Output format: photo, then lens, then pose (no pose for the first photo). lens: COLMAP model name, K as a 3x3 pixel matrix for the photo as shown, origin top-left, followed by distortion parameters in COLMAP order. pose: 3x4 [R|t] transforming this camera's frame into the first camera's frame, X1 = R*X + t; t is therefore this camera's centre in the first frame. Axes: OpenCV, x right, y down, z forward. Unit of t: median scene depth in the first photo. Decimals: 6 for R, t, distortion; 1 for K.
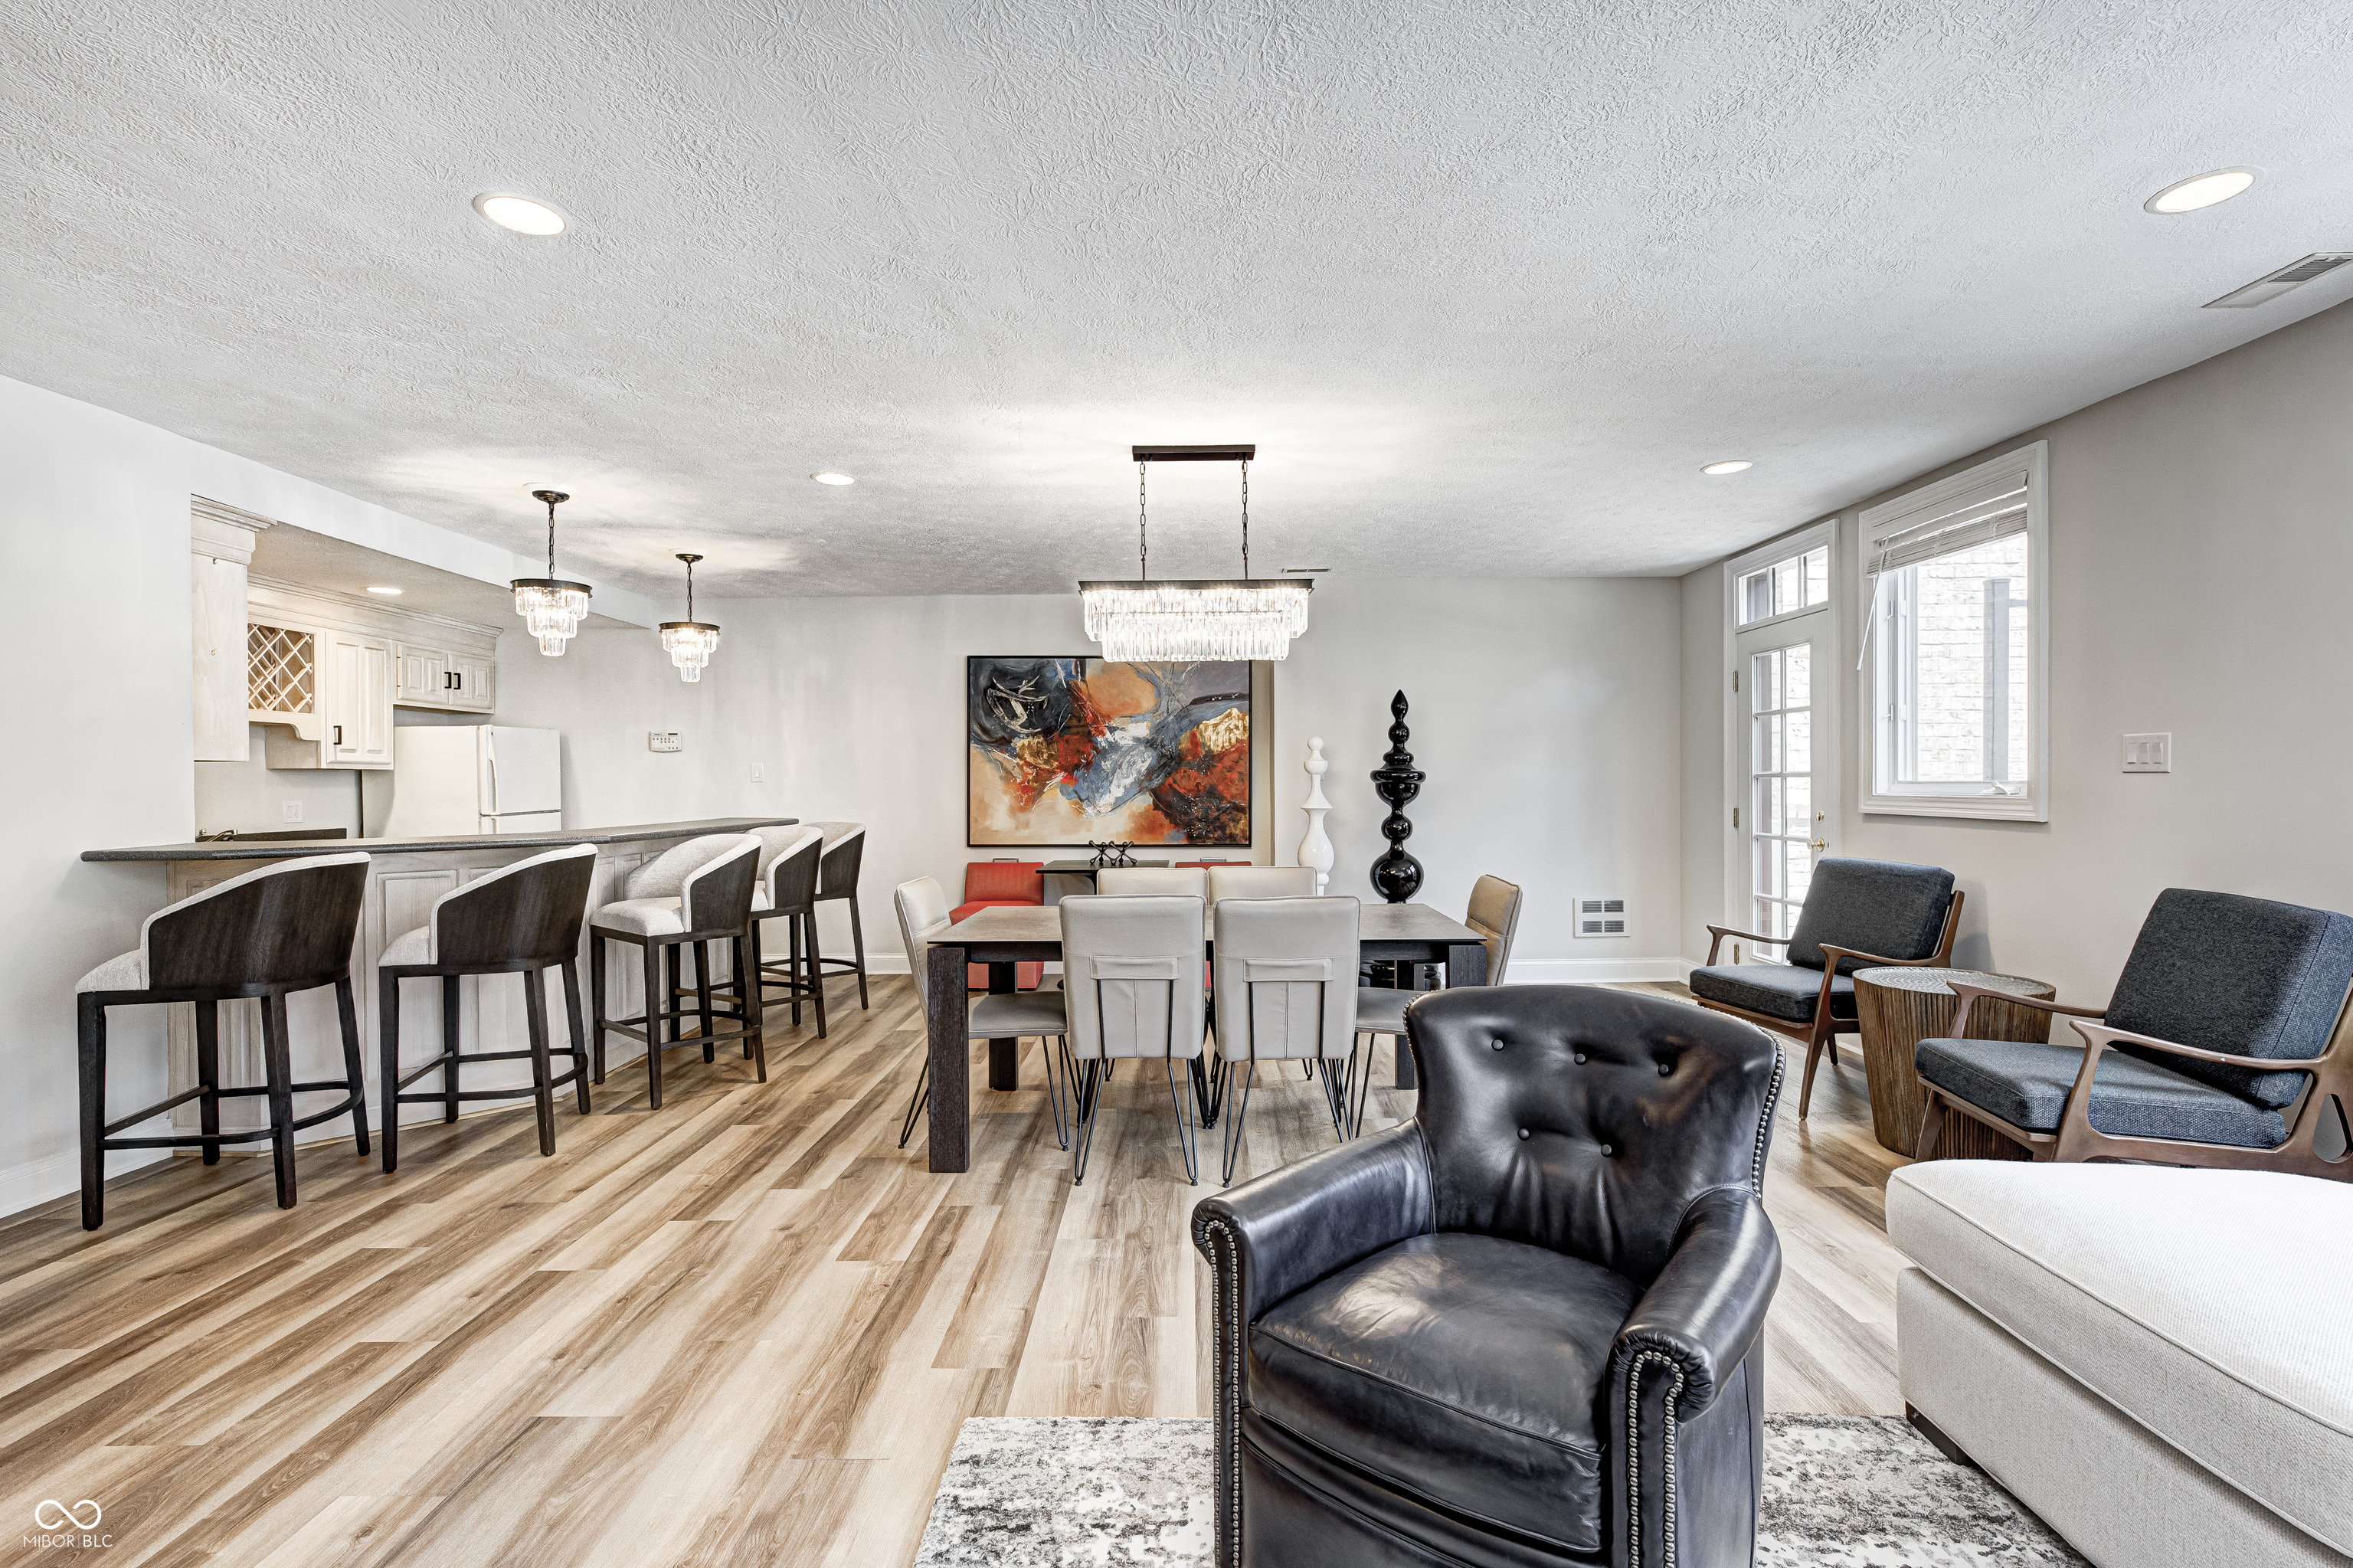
lens RADIAL K [[1083.8, 0, 1176.5], [0, 1083.8, 784.0], [0, 0, 1]] dist [0.001552, -0.000017]
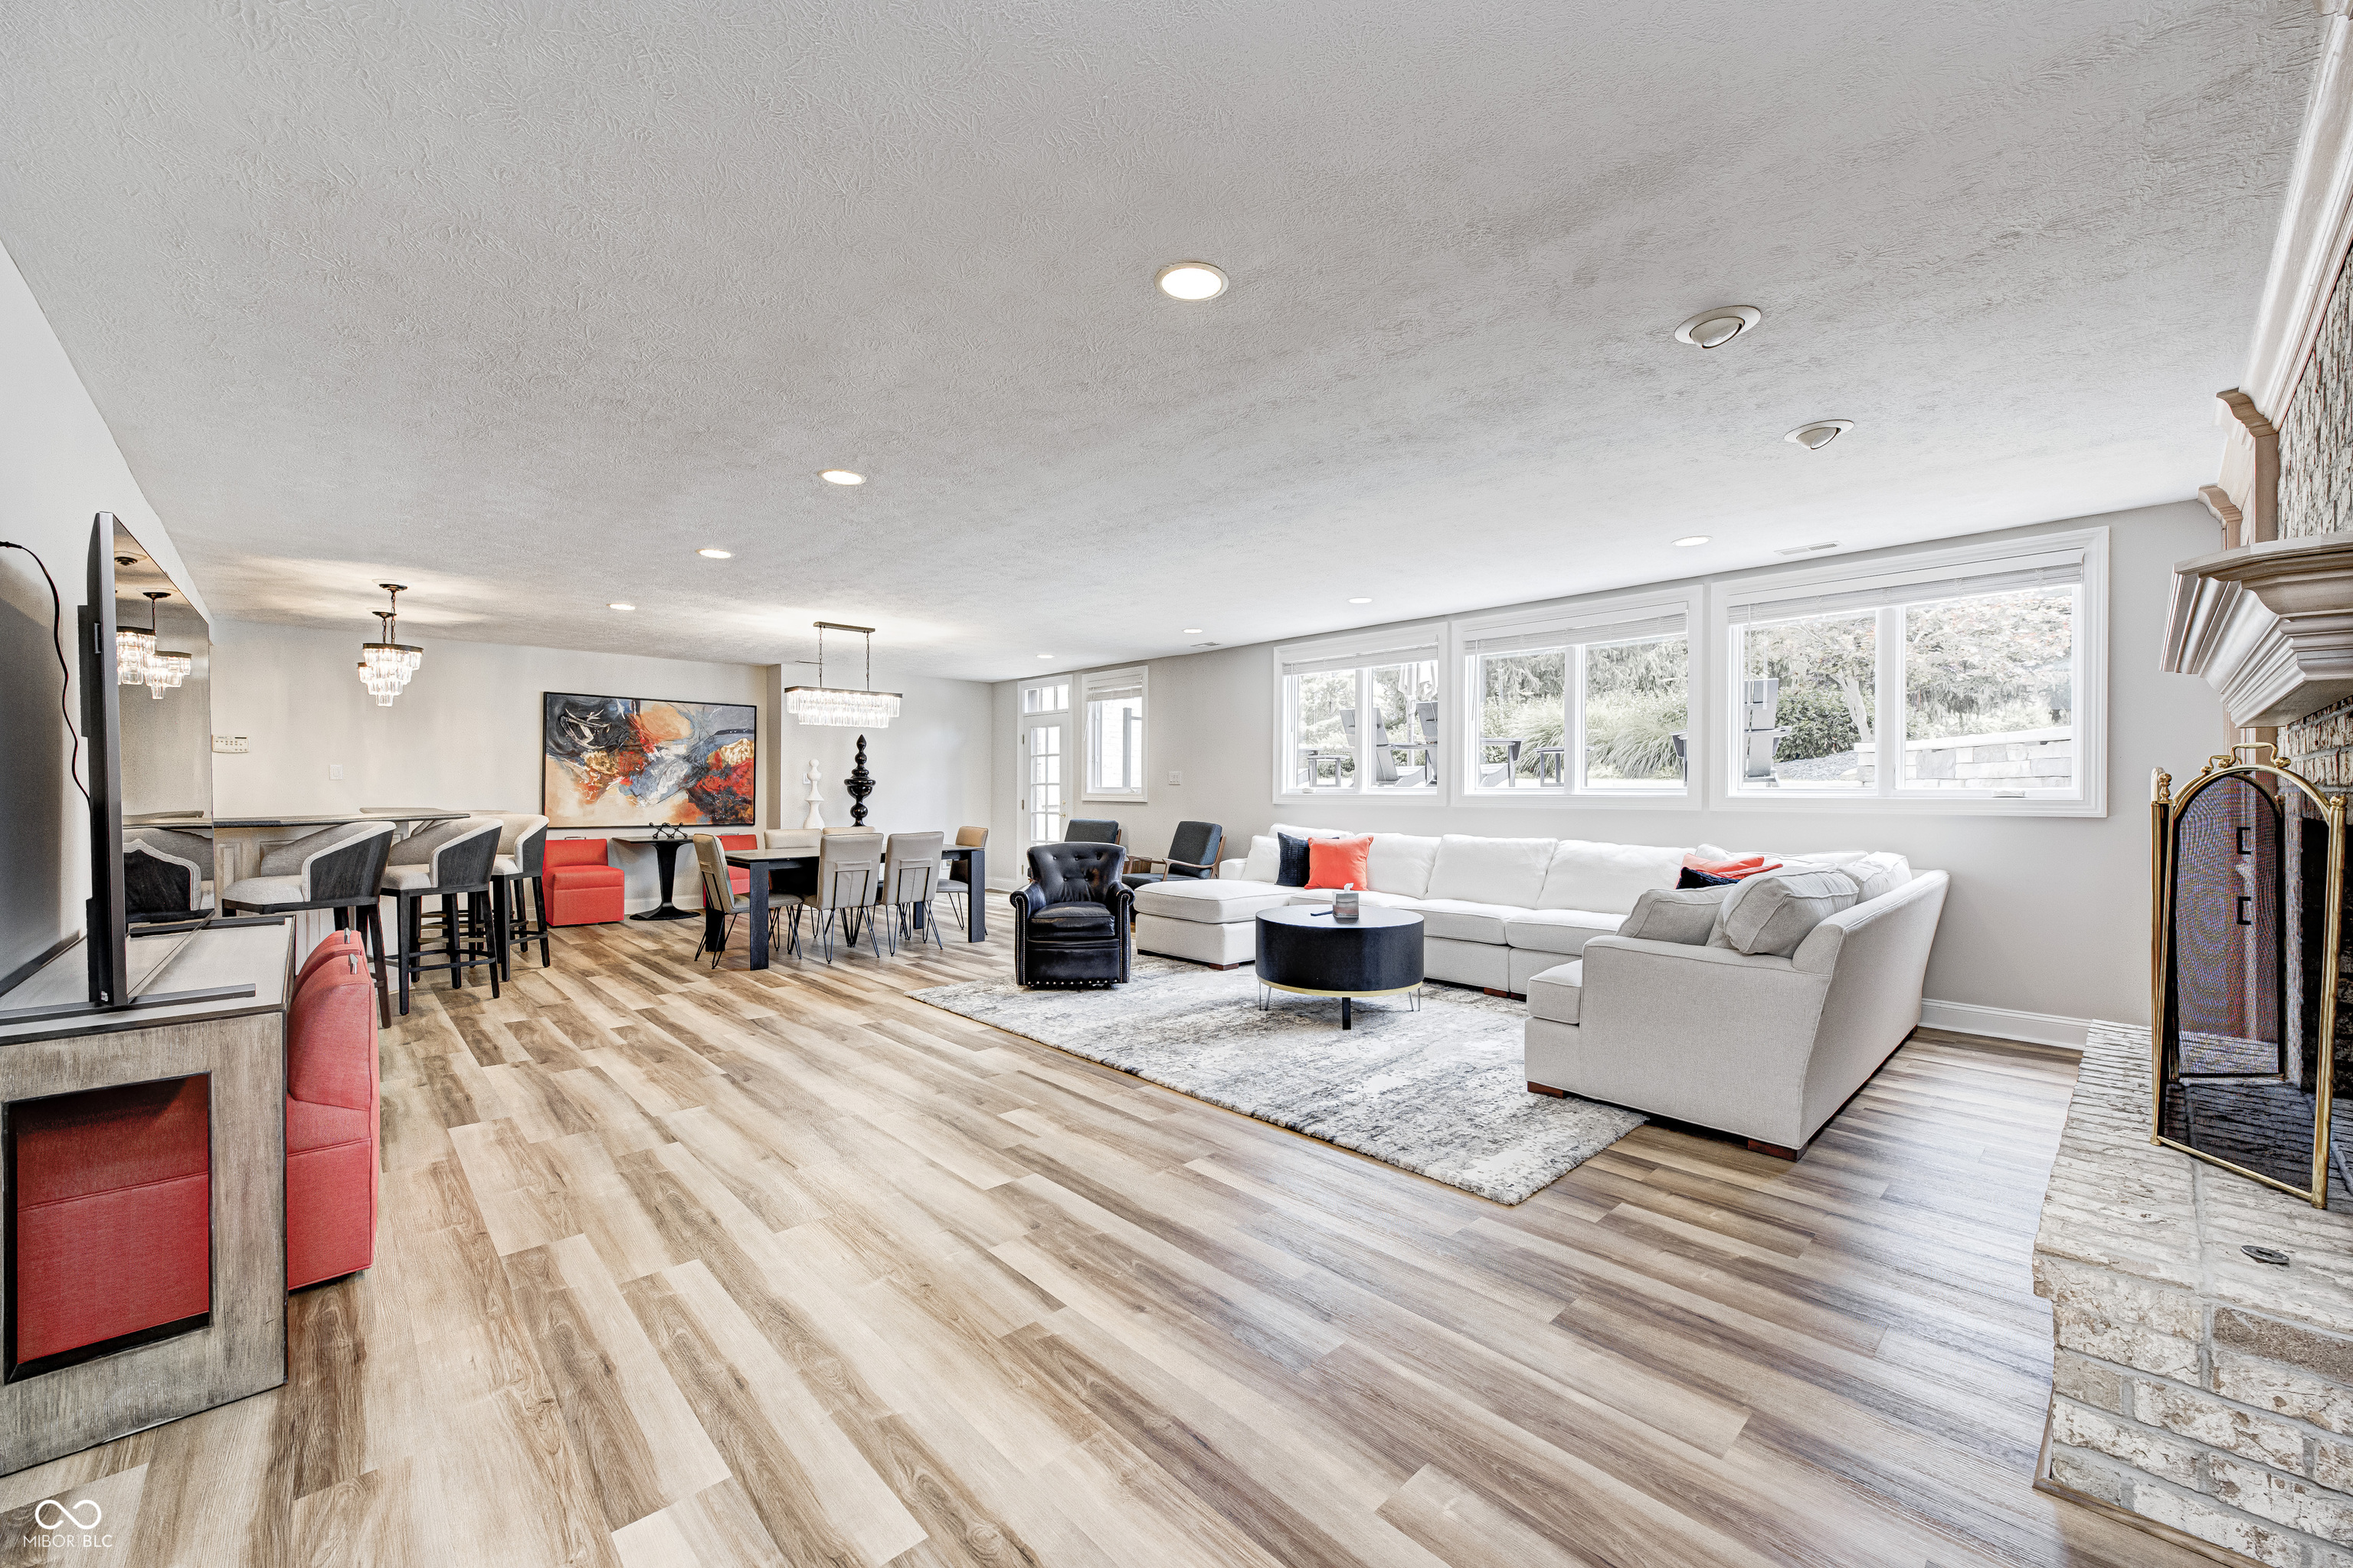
lens RADIAL K [[919.4, 0, 1176.5], [0, 919.4, 784.0], [0, 0, 1]] dist [-0.019565, -0.000010]
pose [[0.717761, 0.012518, 0.696177, -0.426437], [-0.006822, 0.999917, -0.010946, 0.007484], [-0.696256, 0.003107, 0.717787, -0.406228]]
